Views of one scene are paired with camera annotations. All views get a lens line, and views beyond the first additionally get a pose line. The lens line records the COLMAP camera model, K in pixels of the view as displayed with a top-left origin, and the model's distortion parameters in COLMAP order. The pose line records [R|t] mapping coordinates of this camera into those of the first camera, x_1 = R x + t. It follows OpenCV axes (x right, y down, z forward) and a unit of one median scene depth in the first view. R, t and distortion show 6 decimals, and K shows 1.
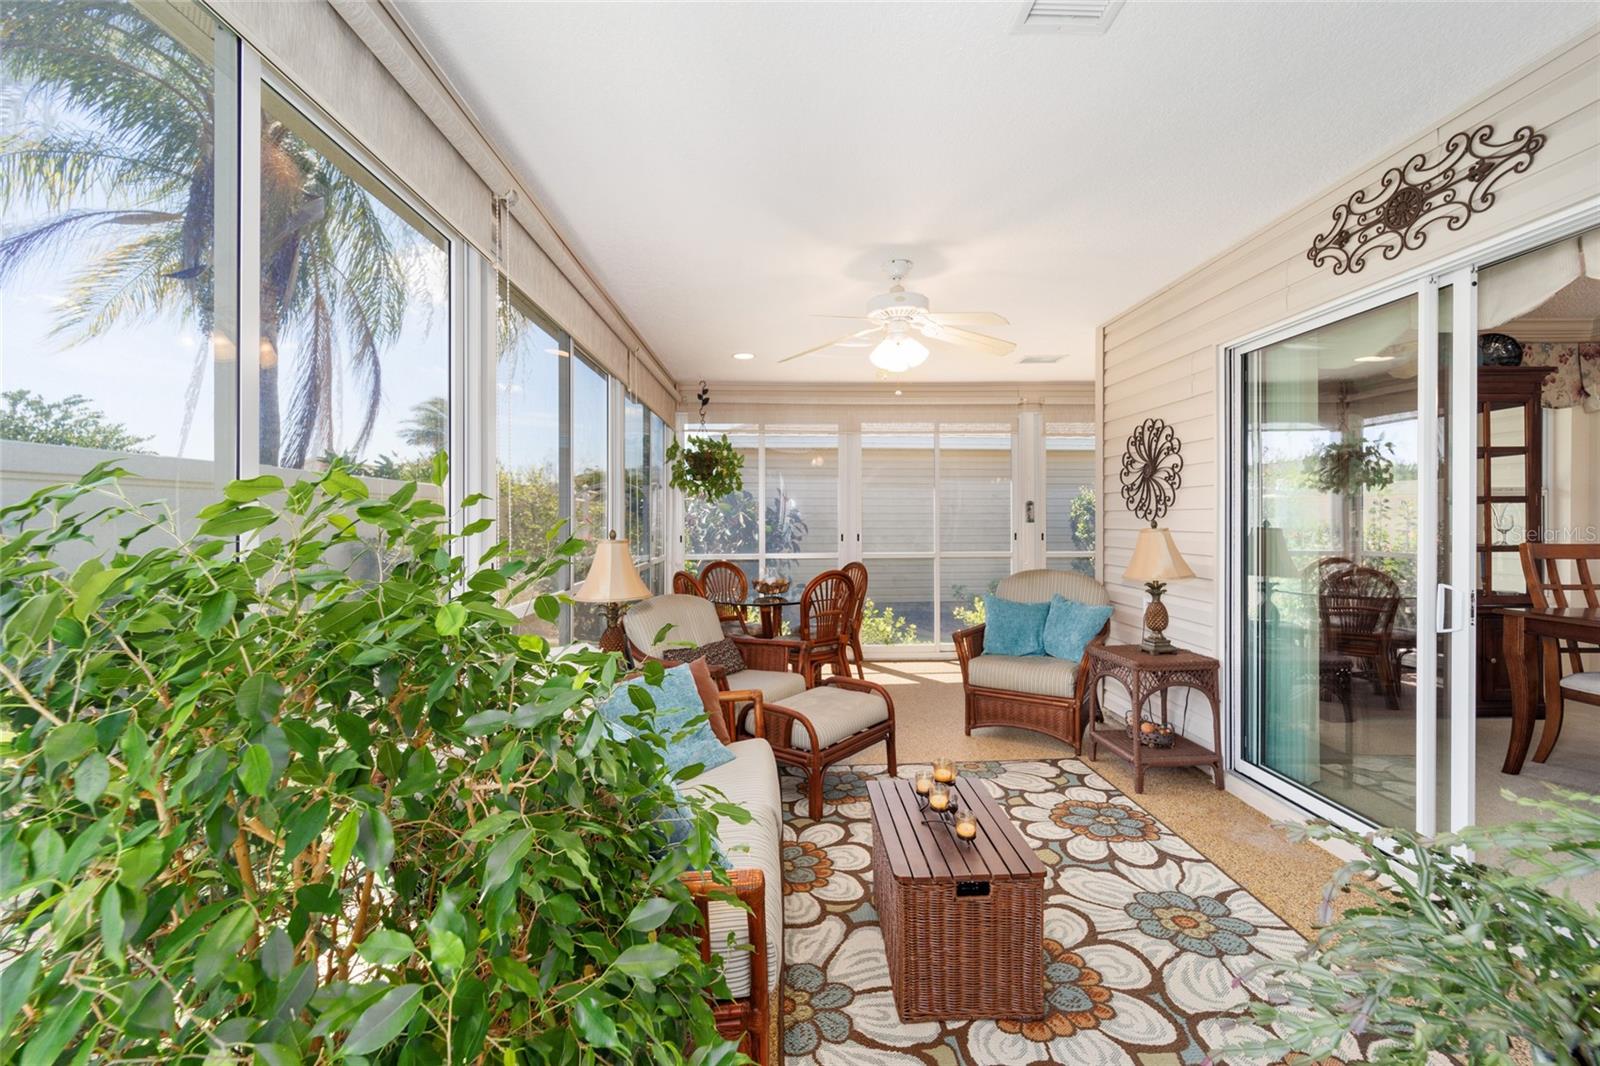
lens RADIAL K [[642.4, 0, 806.6], [0, 642.4, 522.9], [0, 0, 1]] dist [-0.002491, 0.000082]
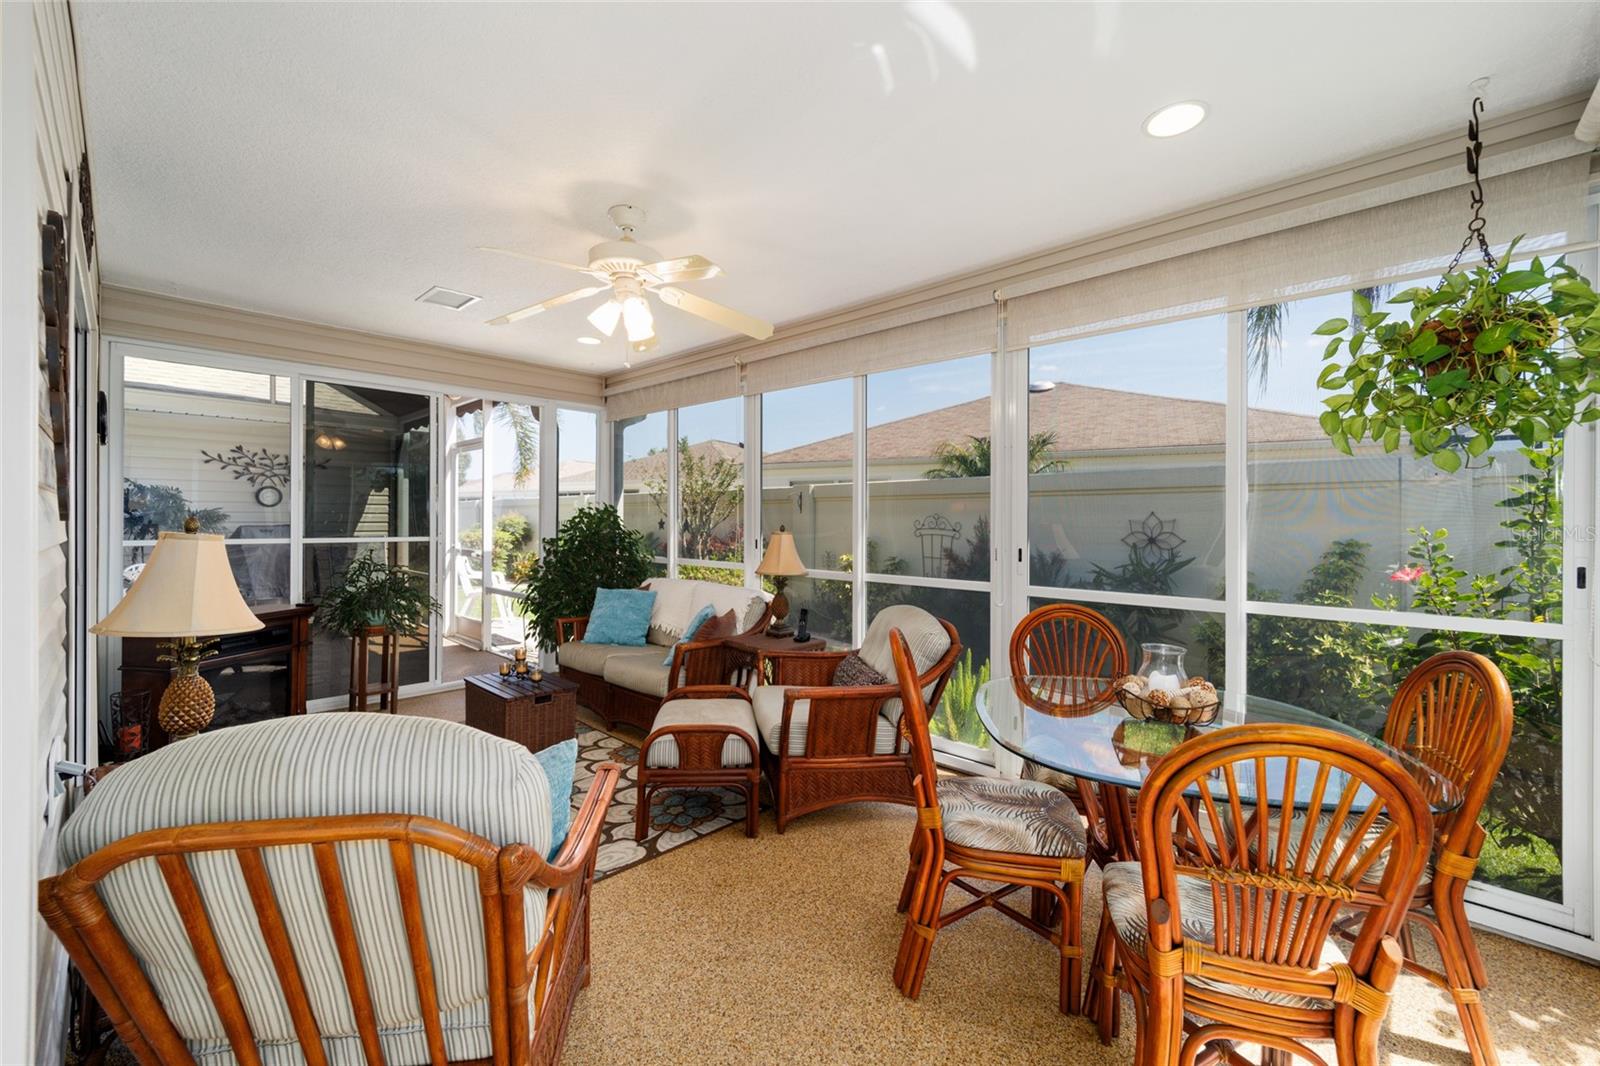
lens RADIAL K [[642.4, 0, 794.6], [0, 642.4, 521.0], [0, 0, 1]] dist [-0.002491, 0.000082]
pose [[-0.708638, 0.007386, -0.705534, 0.525886], [-0.002579, 0.999911, 0.013058, -0.009148], [0.705568, 0.011073, -0.708556, 1.587507]]
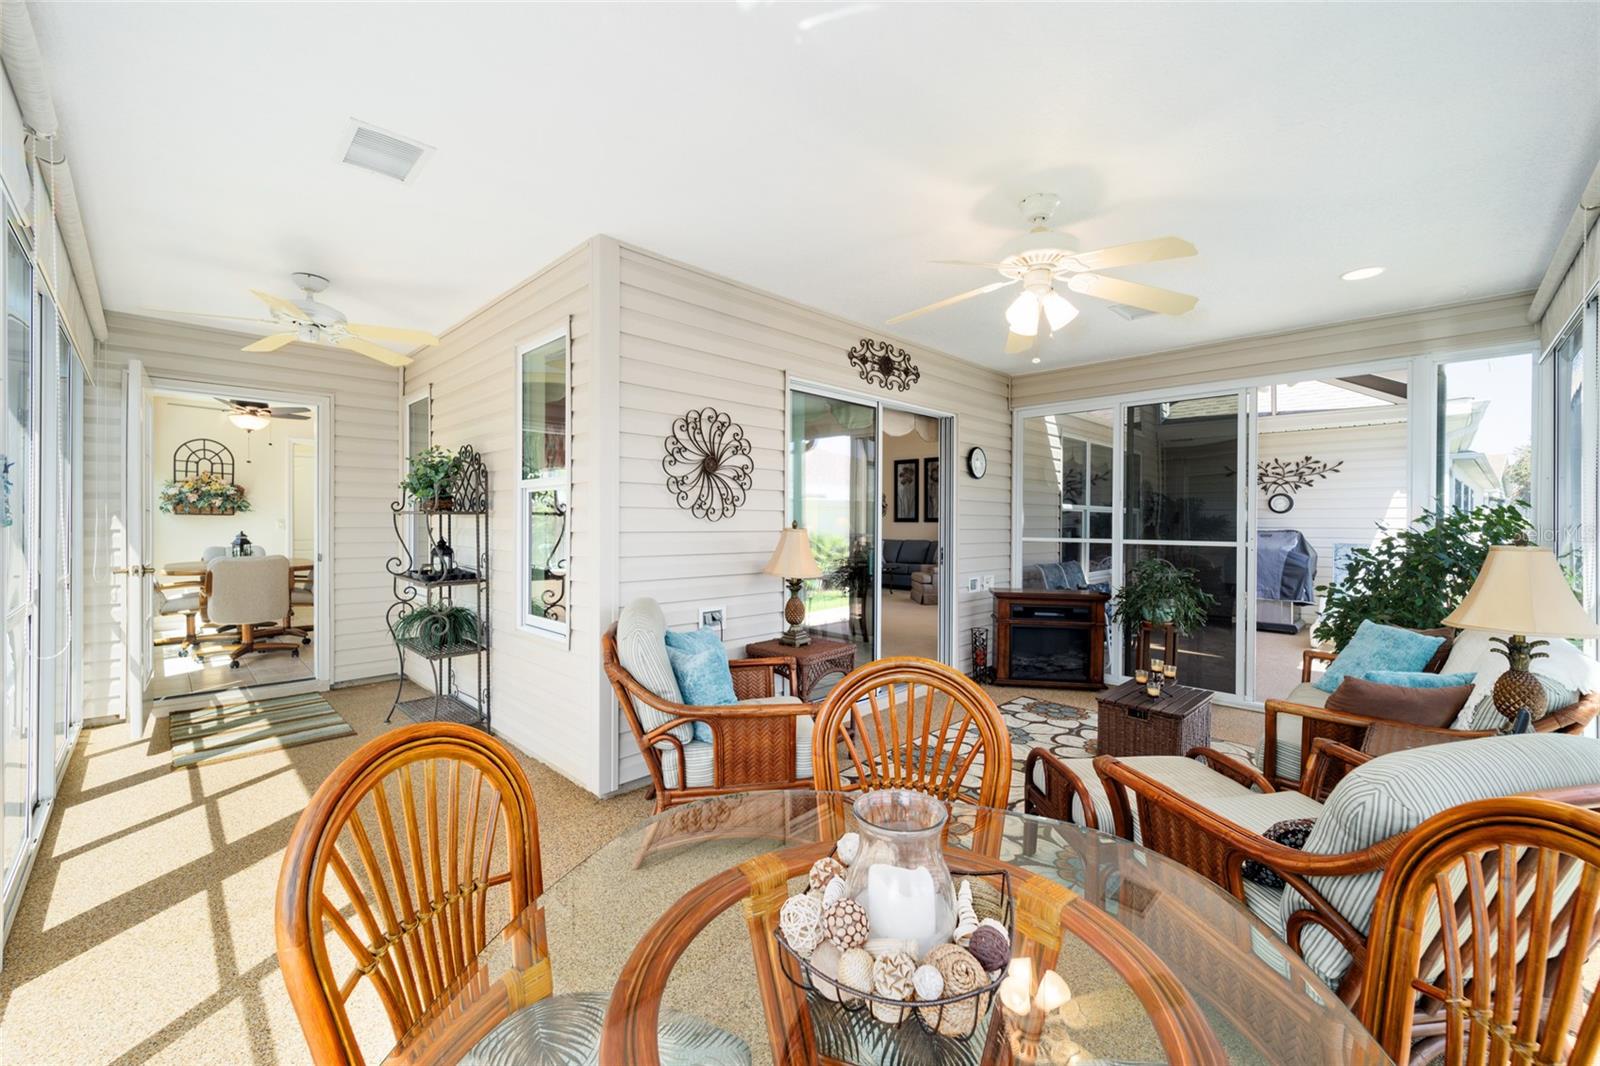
lens RADIAL K [[642.4, 0, 793.6], [0, 642.4, 524.5], [0, 0, 1]] dist [-0.002491, 0.000082]
pose [[-0.674999, 0.001556, 0.737817, -0.223257], [0.005293, 0.999982, 0.002733, -0.000221], [-0.737800, 0.005749, -0.674995, 1.602950]]
